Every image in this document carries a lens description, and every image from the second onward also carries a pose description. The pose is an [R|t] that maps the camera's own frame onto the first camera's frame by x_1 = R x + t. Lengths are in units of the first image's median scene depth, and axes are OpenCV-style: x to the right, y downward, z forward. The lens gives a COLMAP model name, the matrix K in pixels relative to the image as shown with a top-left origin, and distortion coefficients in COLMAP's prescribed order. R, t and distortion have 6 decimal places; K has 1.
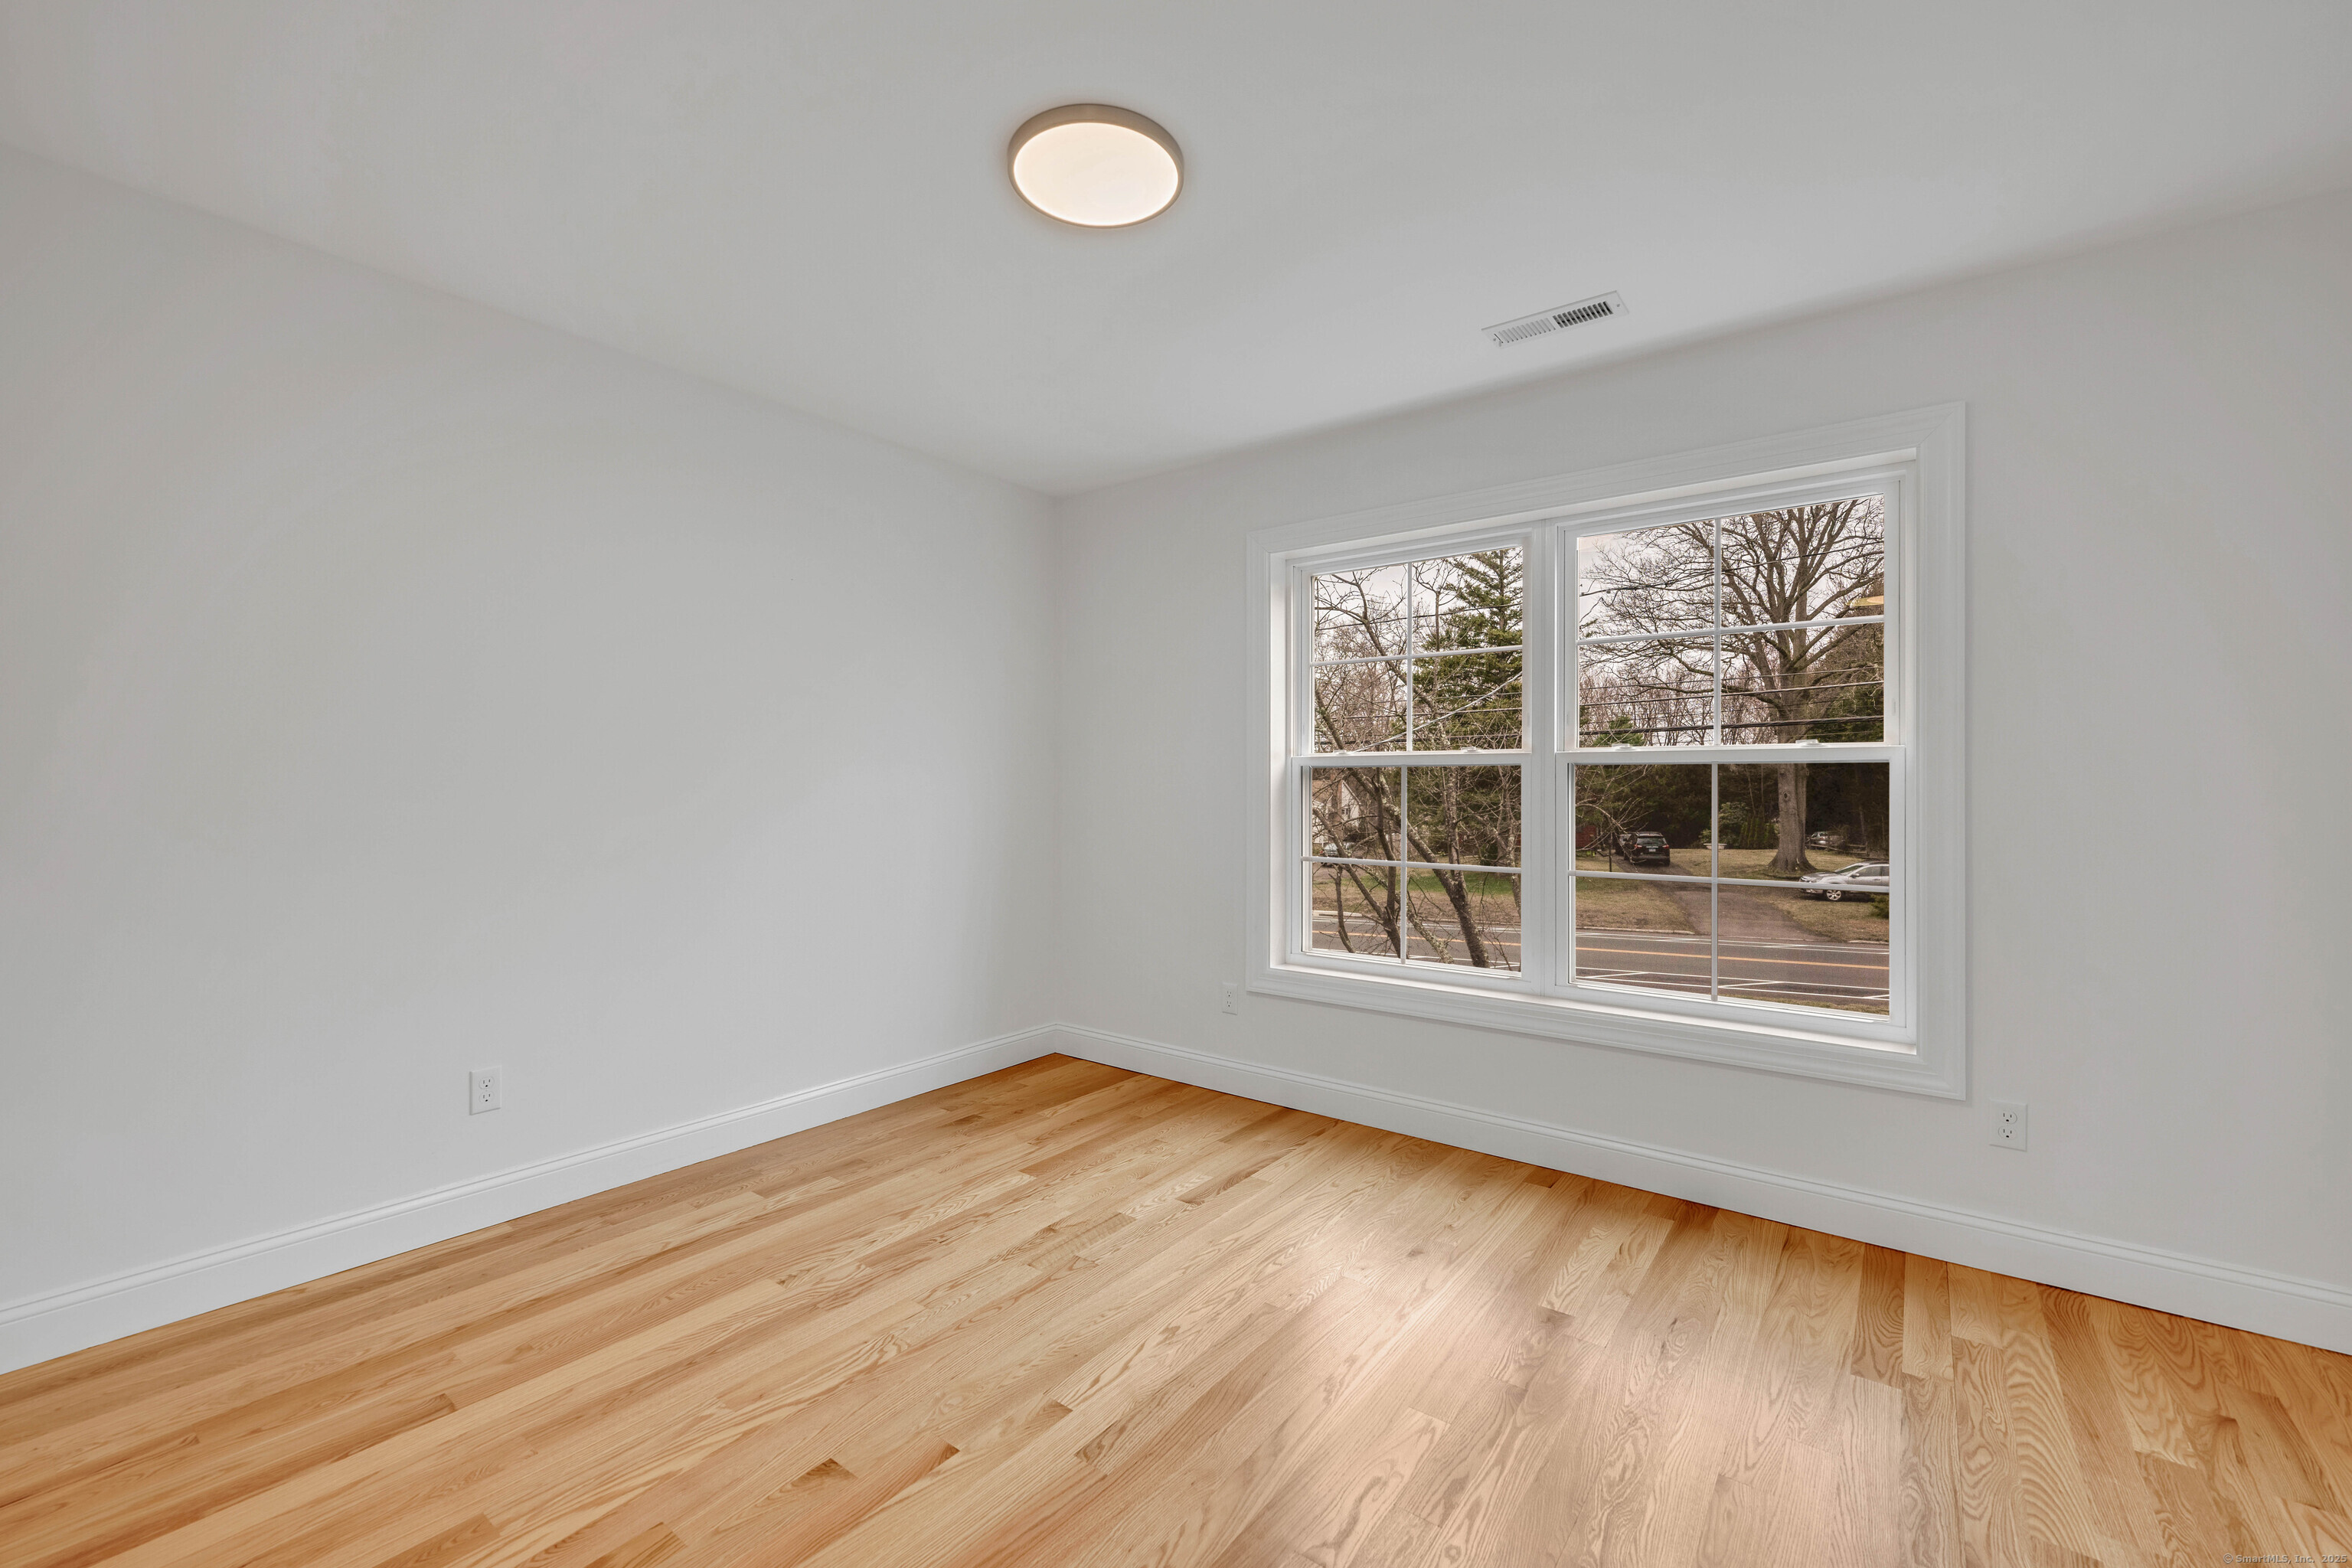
lens RADIAL K [[964.1, 0, 1176.0], [0, 964.1, 784.0], [0, 0, 1]] dist [0.000894, 0.000104]
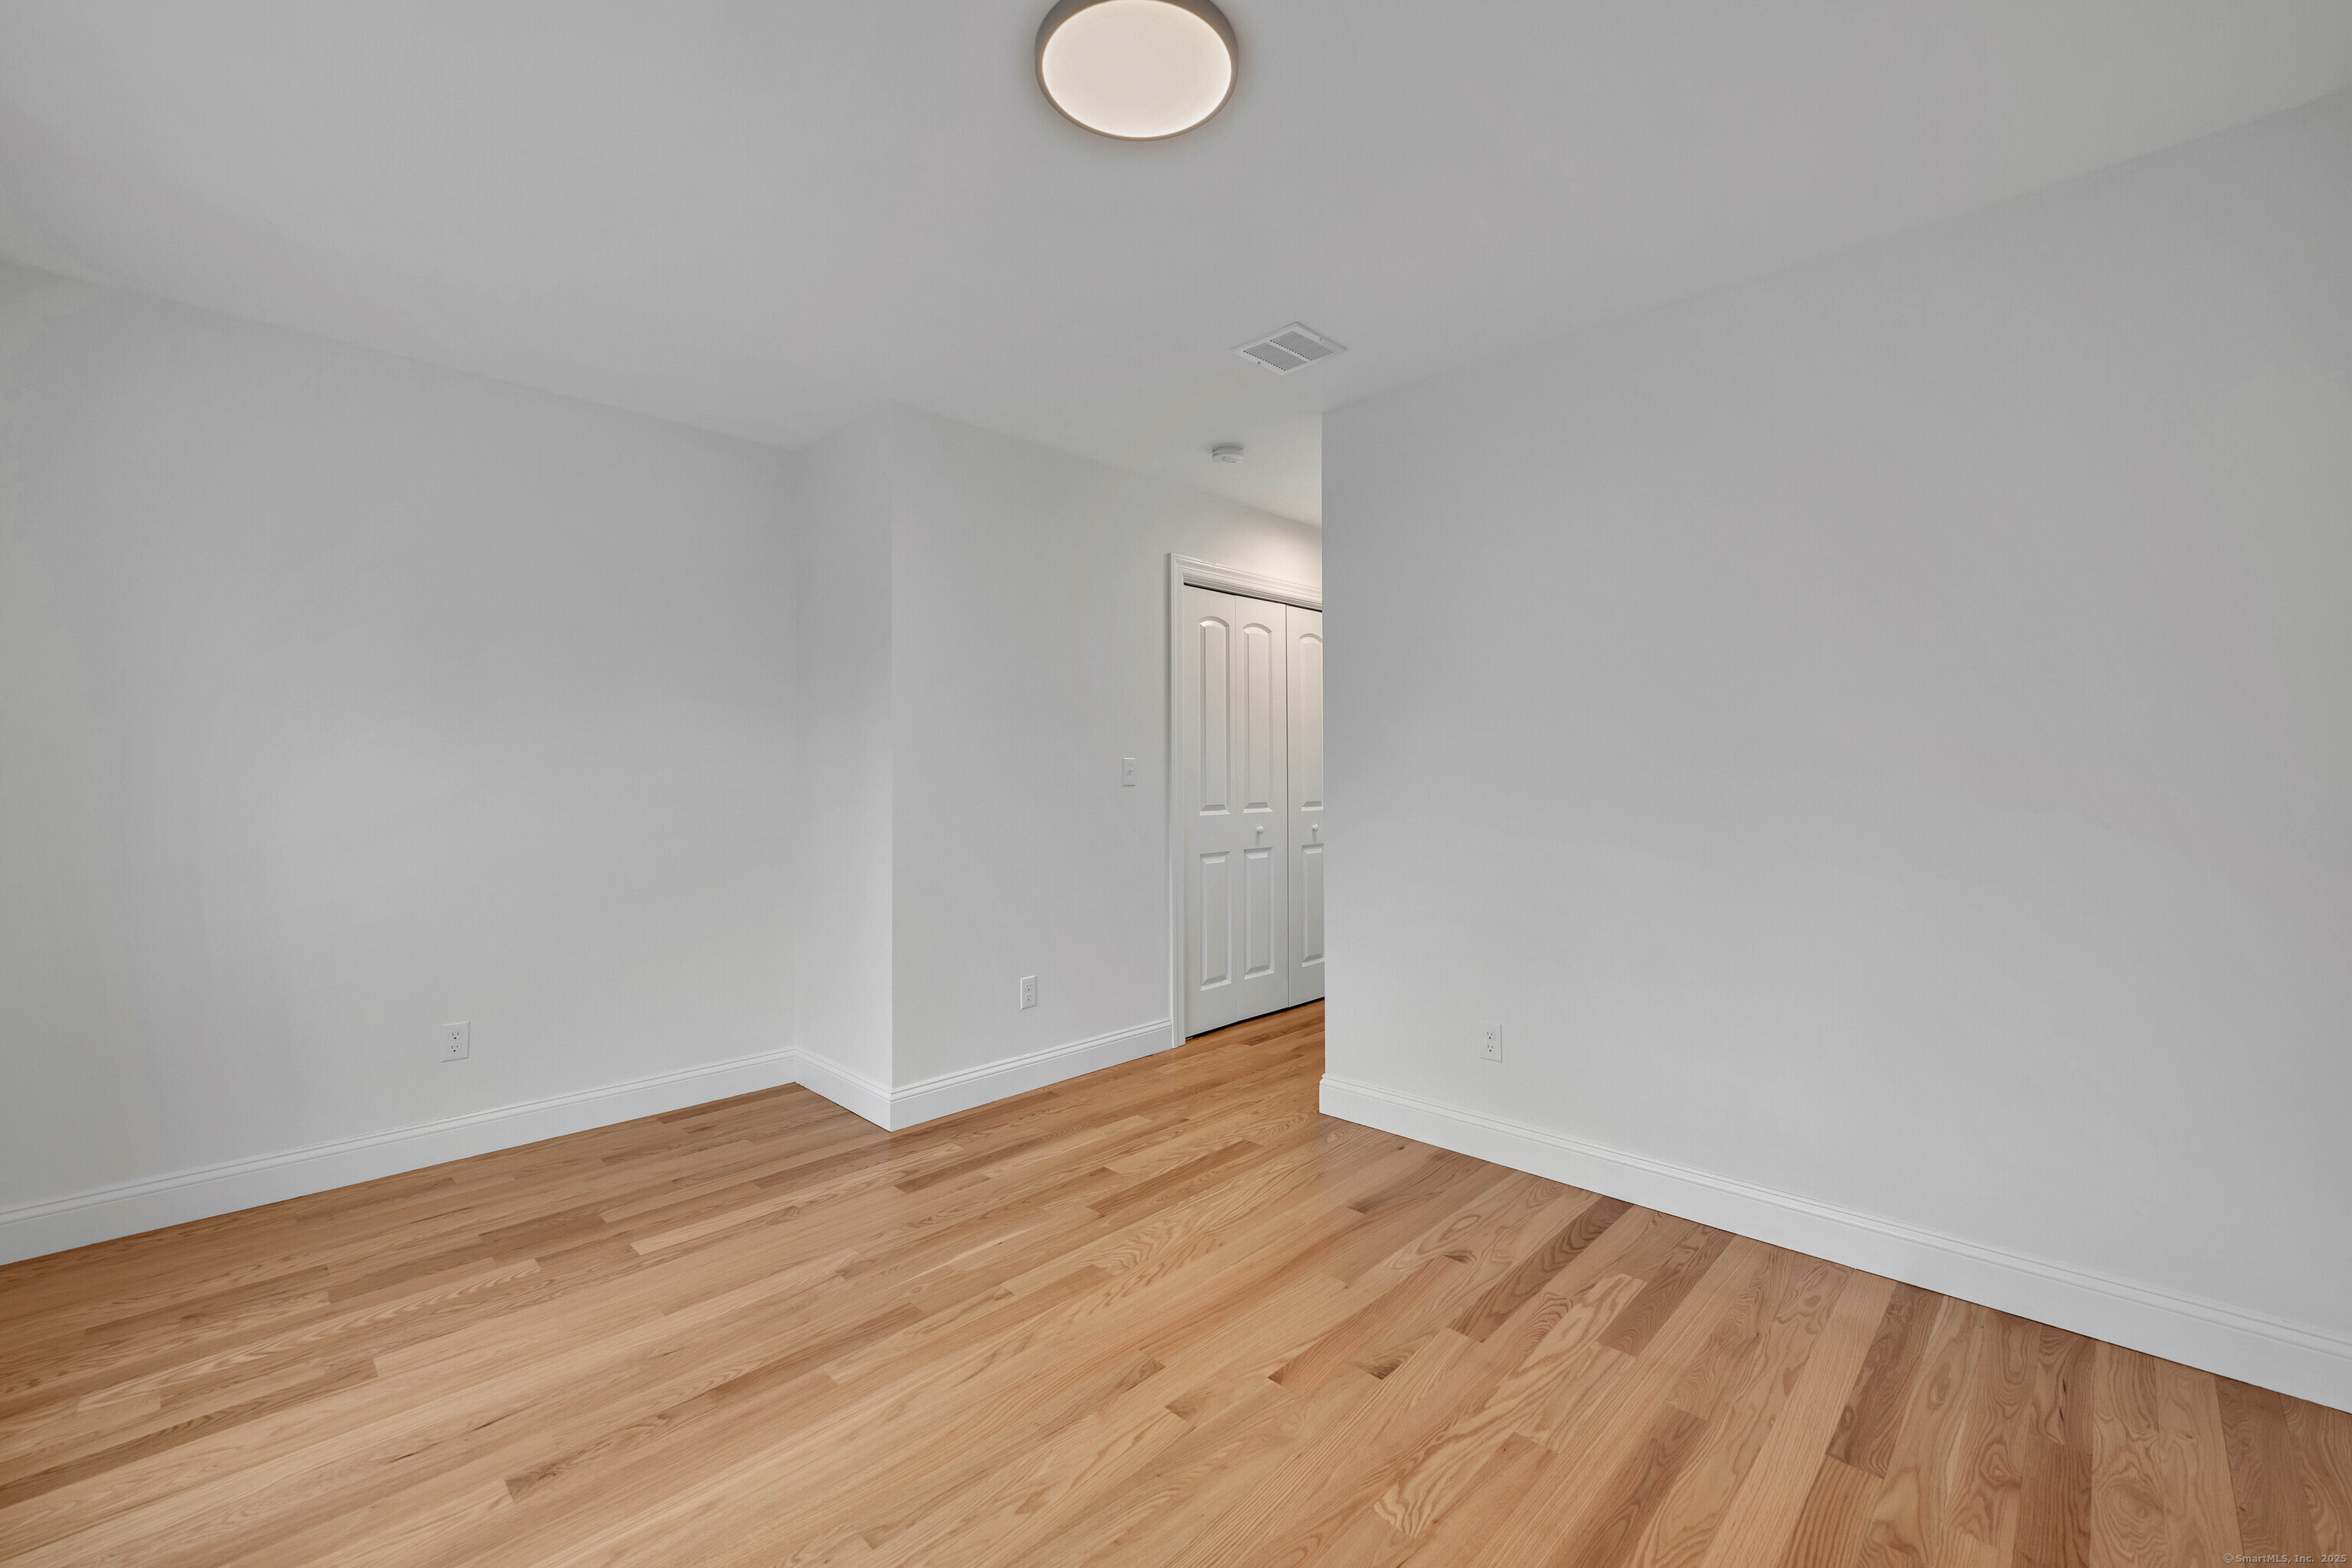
lens RADIAL K [[964.1, 0, 1176.0], [0, 964.1, 784.0], [0, 0, 1]] dist [0.000894, 0.000104]
pose [[-0.992151, -0.001373, 0.125035, -0.246559], [0.000015, 0.999938, 0.011101, -0.002025], [-0.125042, 0.011015, -0.992090, 2.017729]]
